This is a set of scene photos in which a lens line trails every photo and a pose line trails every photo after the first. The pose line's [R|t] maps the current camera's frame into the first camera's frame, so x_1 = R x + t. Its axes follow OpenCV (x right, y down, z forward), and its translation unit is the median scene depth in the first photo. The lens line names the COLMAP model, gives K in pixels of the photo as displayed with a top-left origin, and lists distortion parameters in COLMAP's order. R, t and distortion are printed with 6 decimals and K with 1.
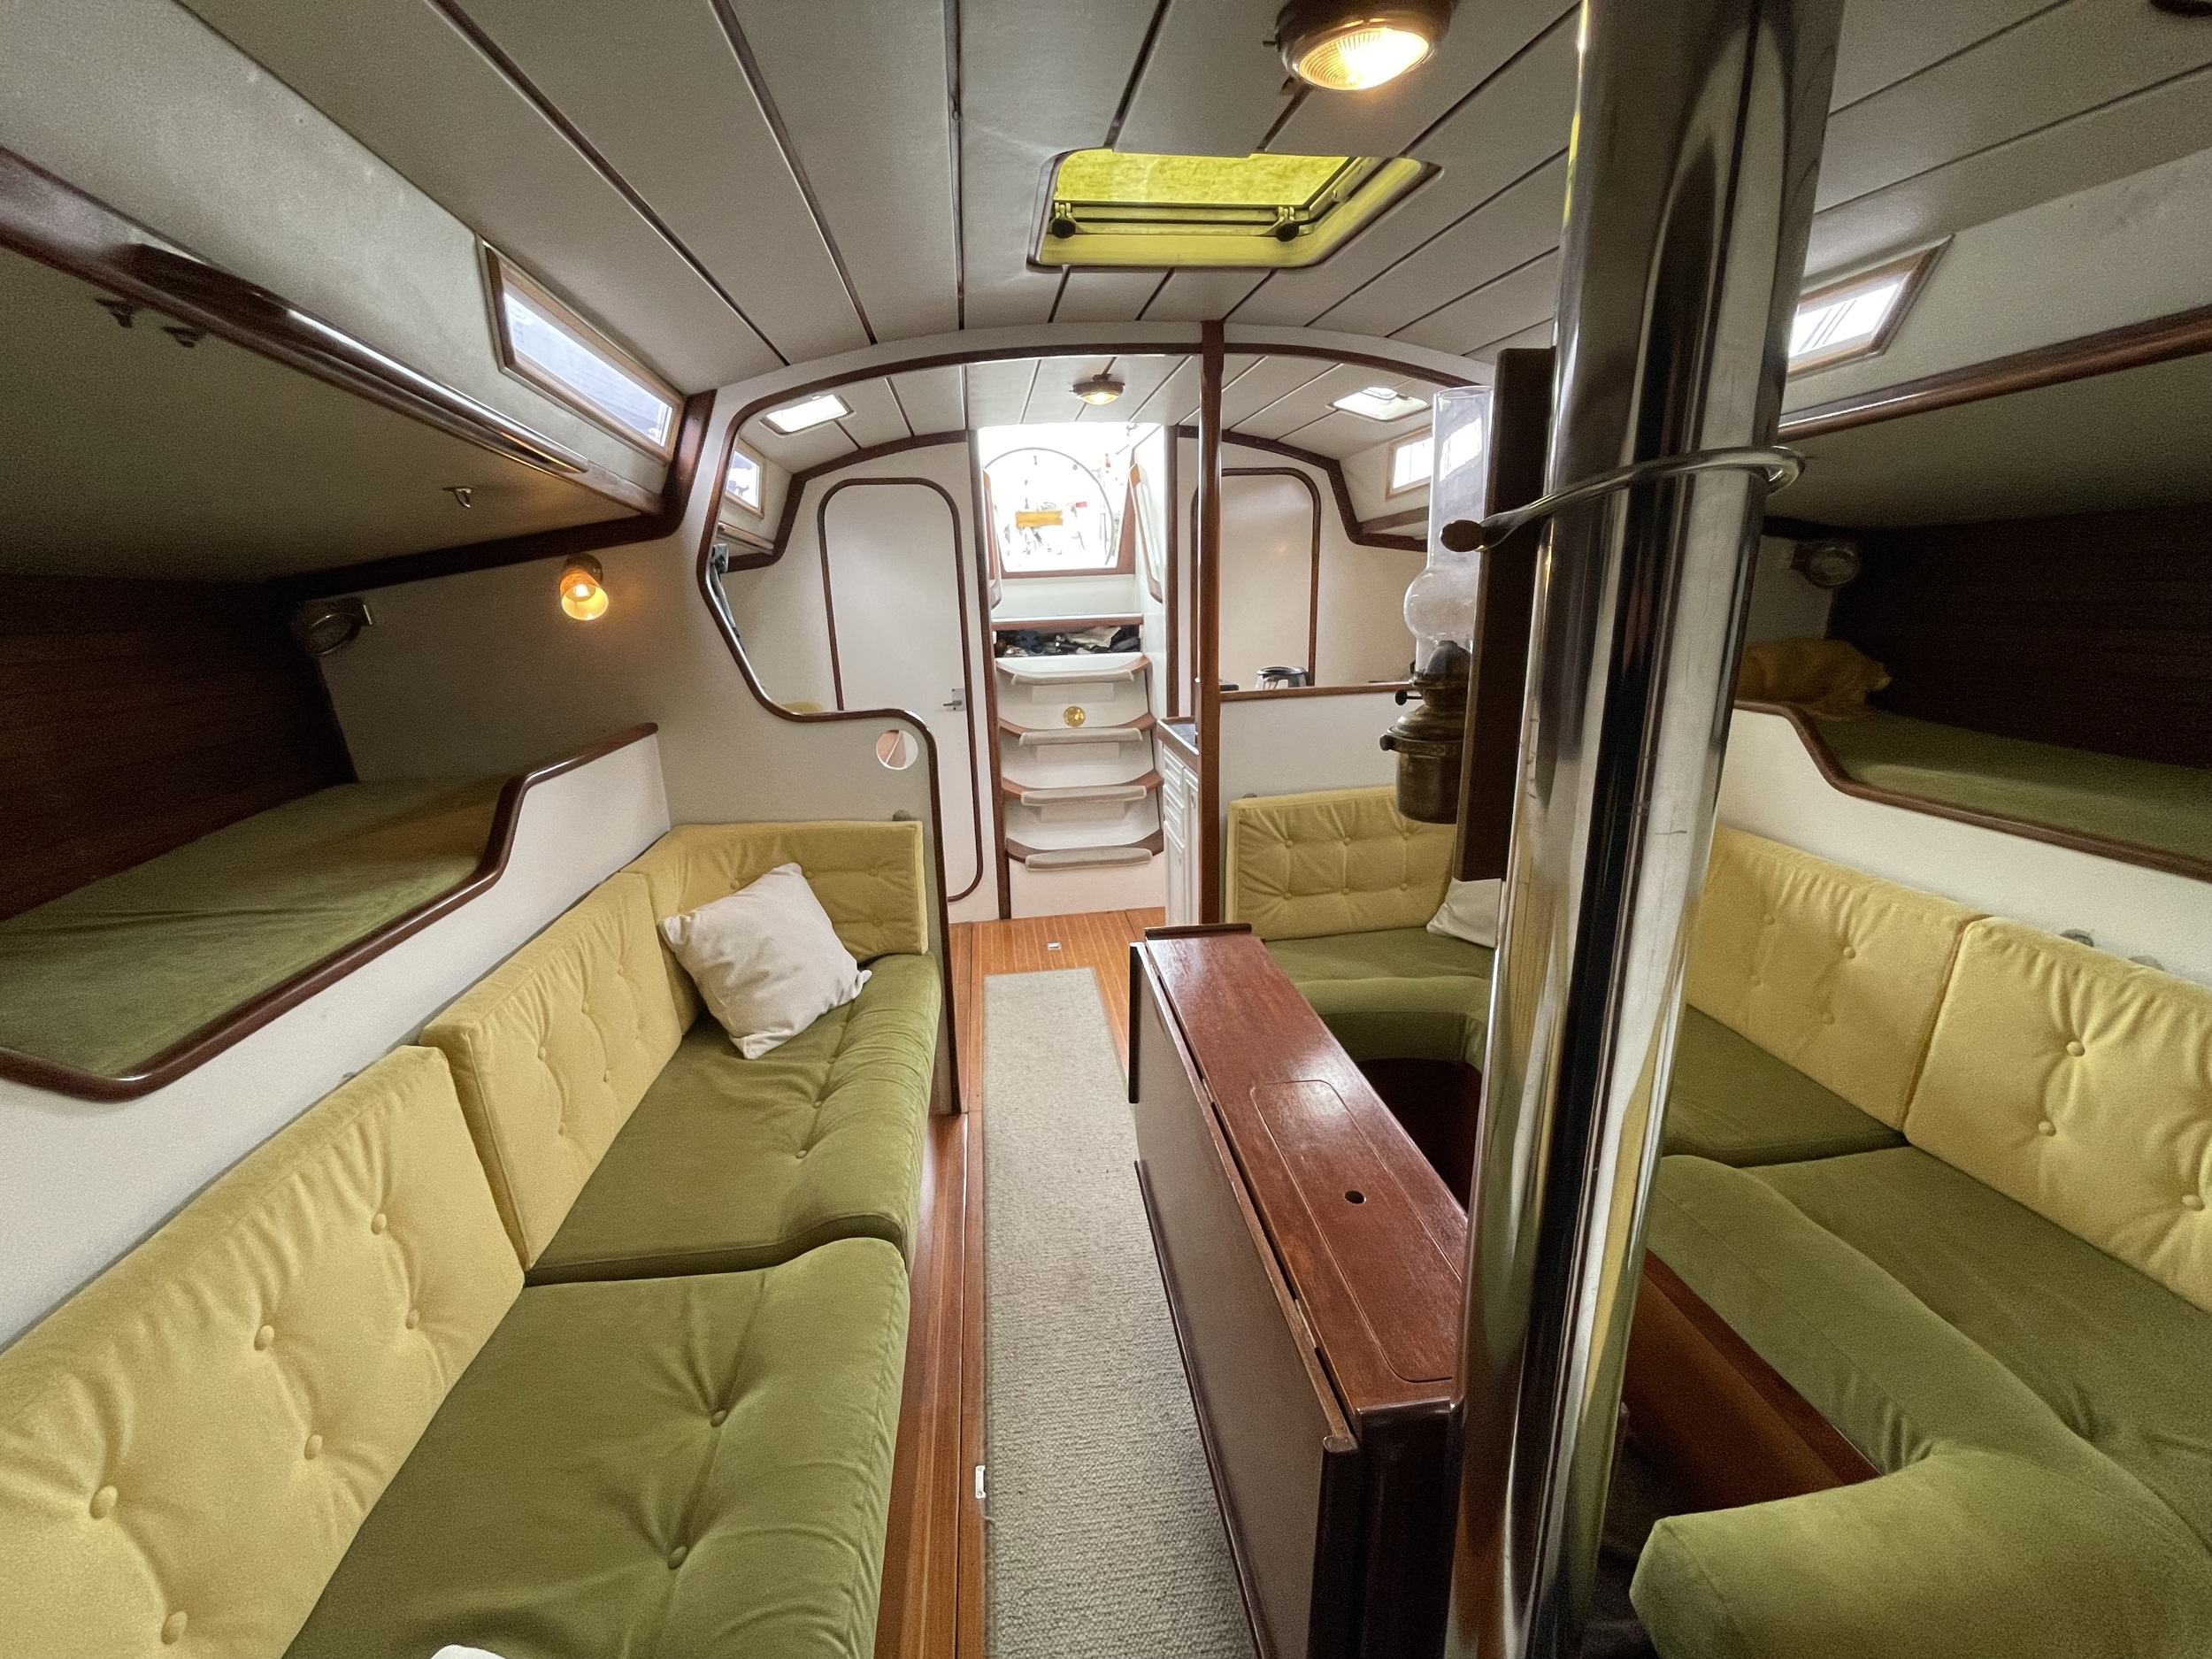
lens RADIAL K [[895.1, 0, 1097.2], [0, 895.1, 819.5], [0, 0, 1]] dist [-0.002227, 0.000104]
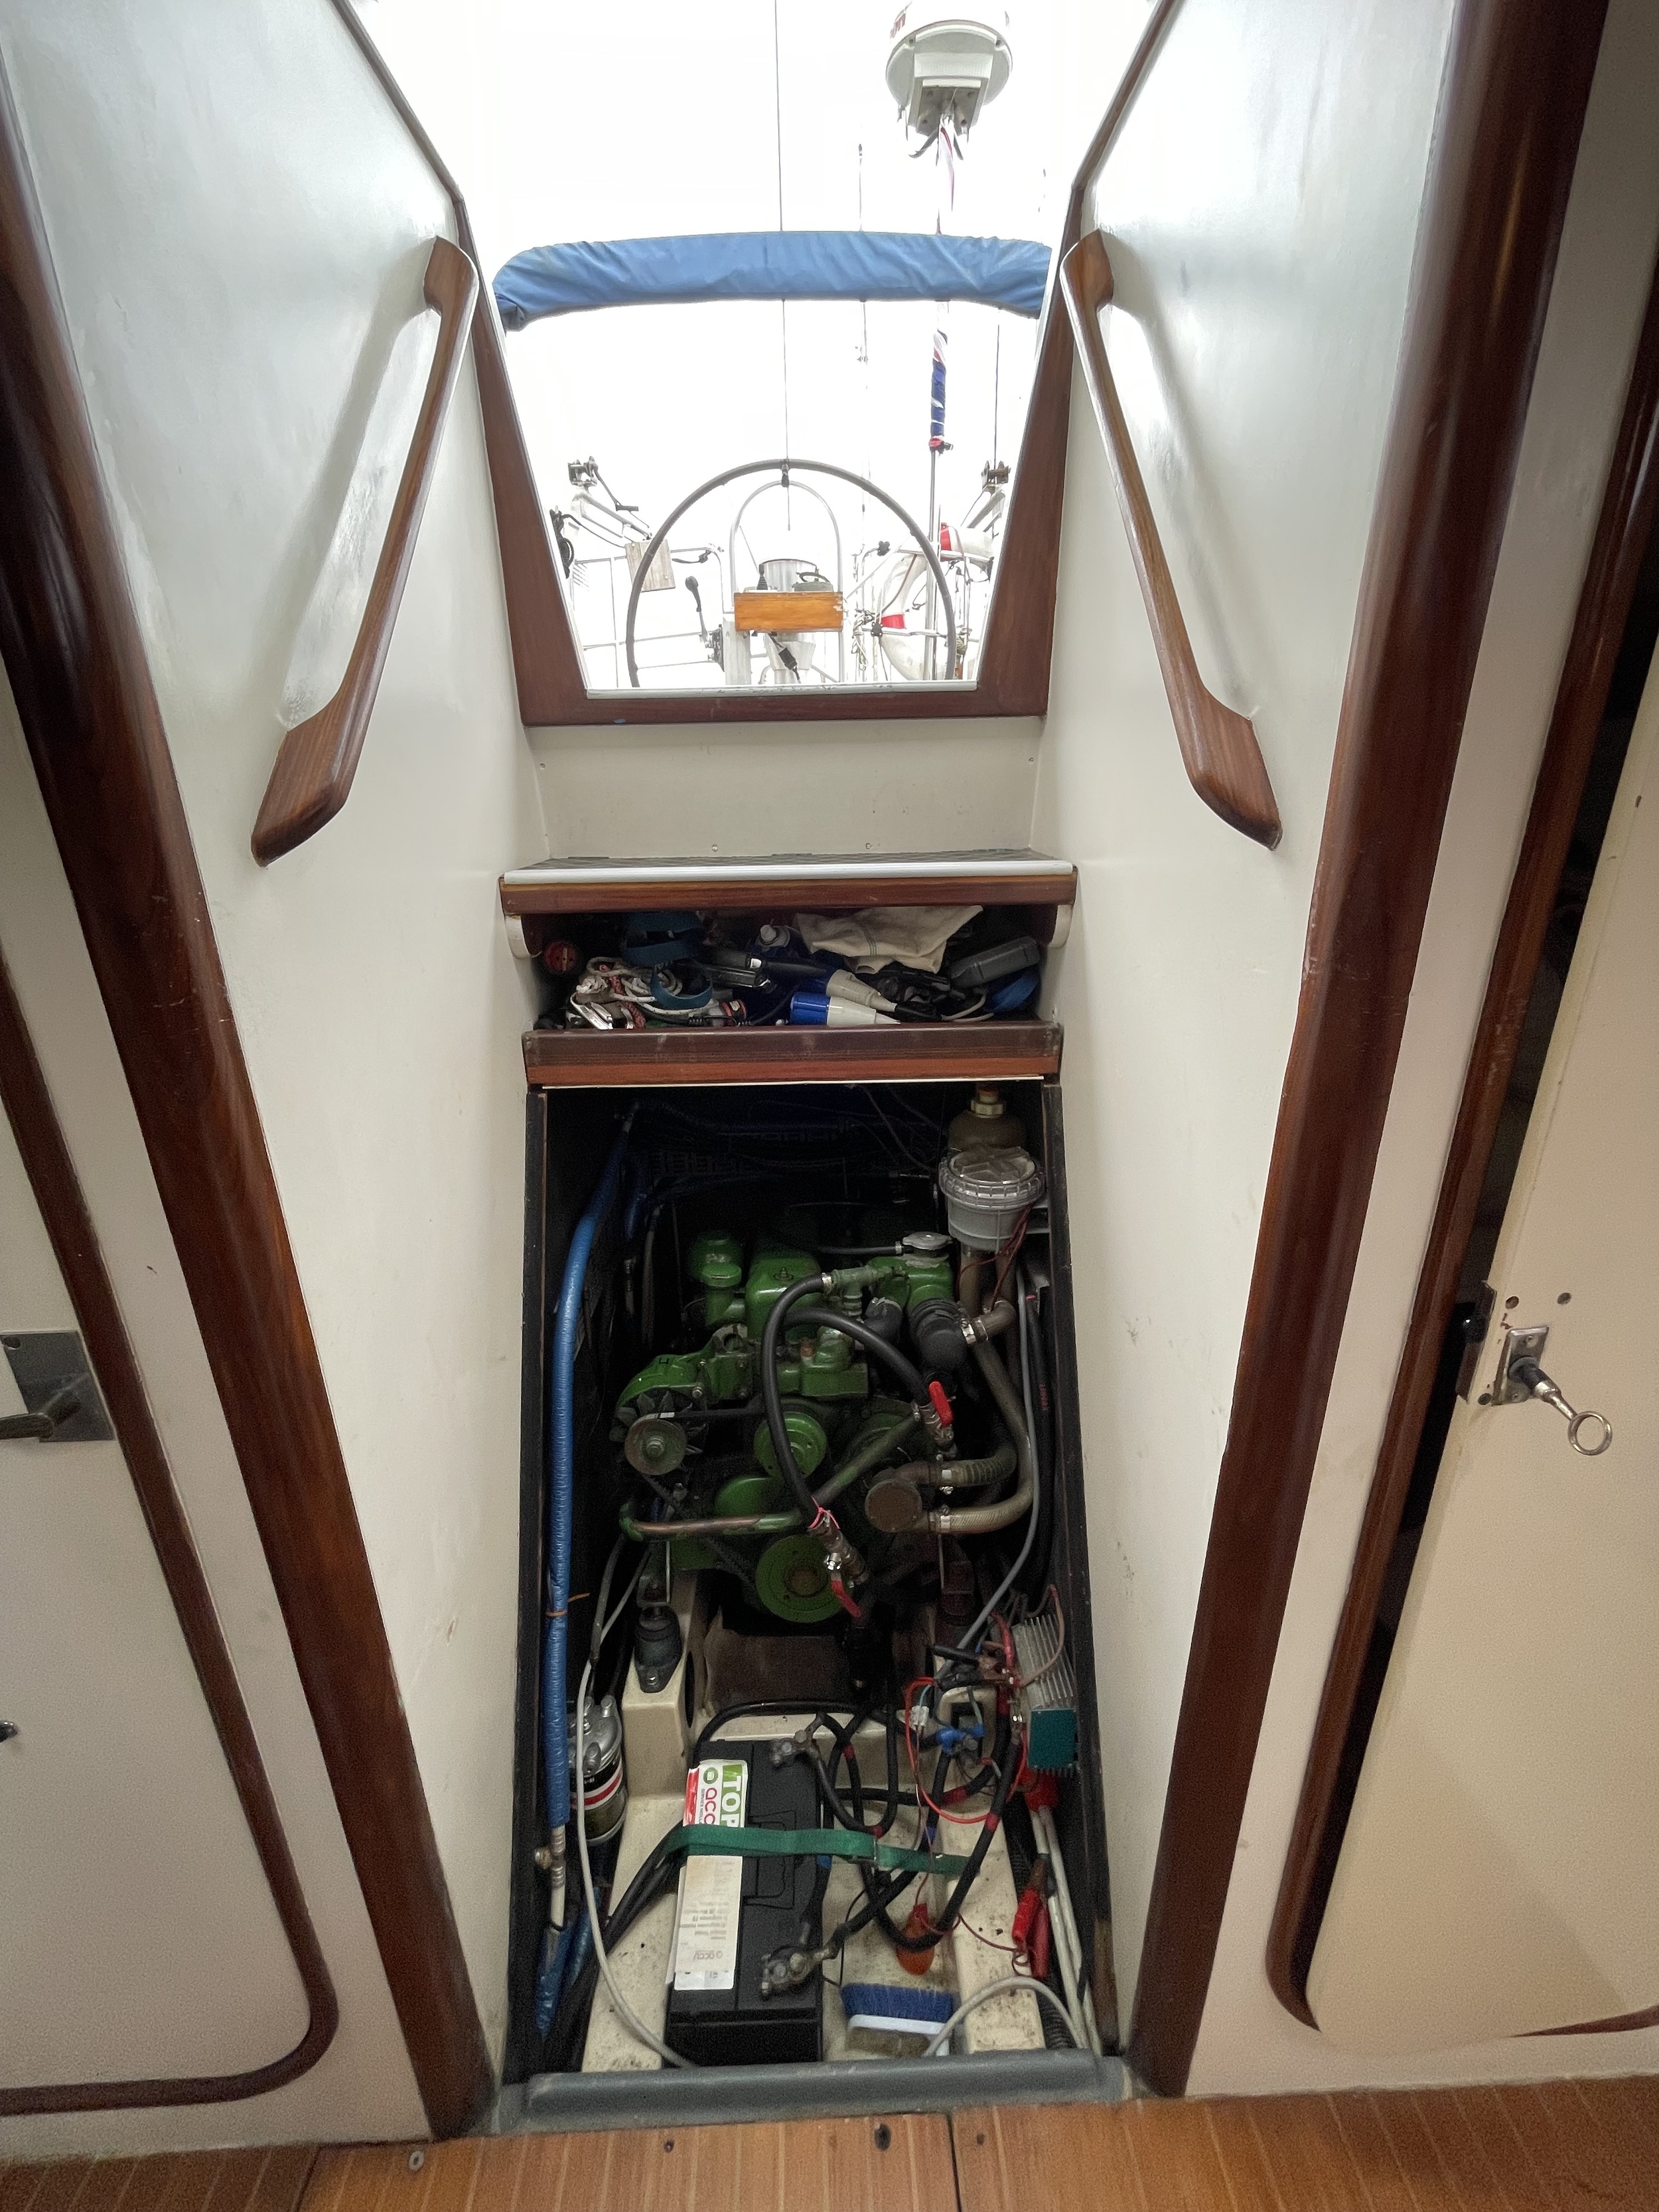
lens RADIAL K [[895.1, 0, 829.5], [0, 895.1, 1106.0], [0, 0, 1]] dist [-0.002227, 0.000104]
pose [[0.995574, 0.045411, -0.082286, 0.006468], [-0.037687, 0.994943, 0.093105, -0.279014], [0.086098, -0.089592, 0.992250, 1.123163]]
